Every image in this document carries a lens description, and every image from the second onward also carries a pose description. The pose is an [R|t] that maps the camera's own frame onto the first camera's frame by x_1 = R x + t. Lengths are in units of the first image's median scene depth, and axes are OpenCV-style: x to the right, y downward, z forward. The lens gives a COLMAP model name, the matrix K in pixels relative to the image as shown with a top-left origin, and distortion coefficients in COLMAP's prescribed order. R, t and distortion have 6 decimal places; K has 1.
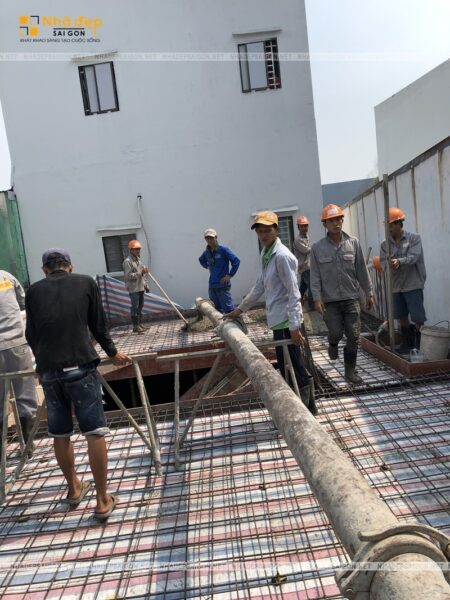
lens RADIAL K [[487.4, 0, 233.1], [0, 487.4, 300.7], [0, 0, 1]] dist [0.006854, -0.008455]
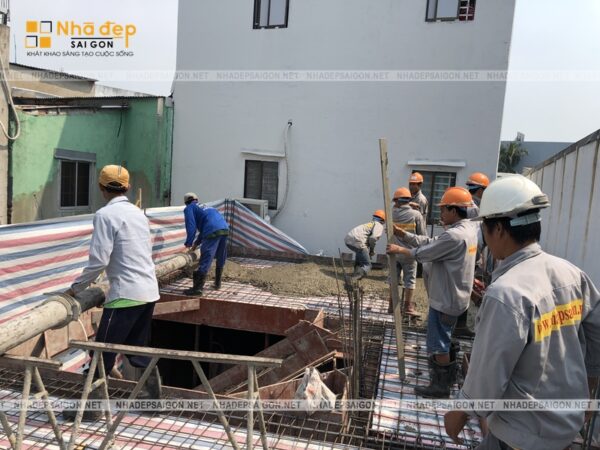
lens RADIAL K [[486.8, 0, 306.1], [0, 486.8, 226.5], [0, 0, 1]] dist [0.081755, -0.196556]
pose [[0.945956, 0.203091, -0.252827, 0.110380], [-0.205738, 0.978473, 0.016214, -0.045341], [0.250678, 0.036678, 0.967376, 0.129483]]
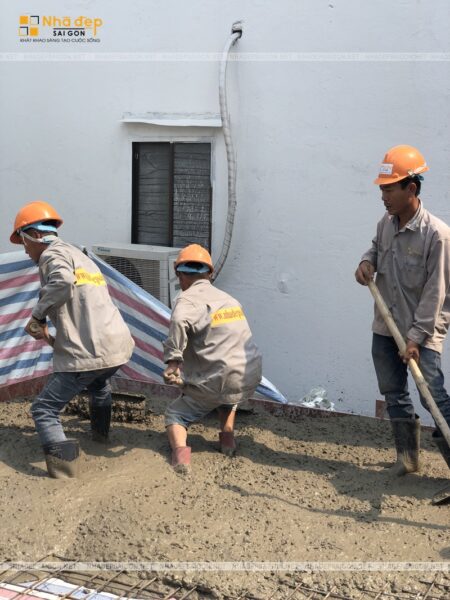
lens RADIAL K [[901.2, 0, 225.0], [0, 901.2, 300.0], [0, 0, 1]] dist [0.061402, -0.022331]
pose [[0.864185, 0.197030, -0.462994, 0.123089], [-0.180657, 0.980290, 0.079969, -0.085383], [0.469625, 0.014535, 0.882746, 0.469875]]
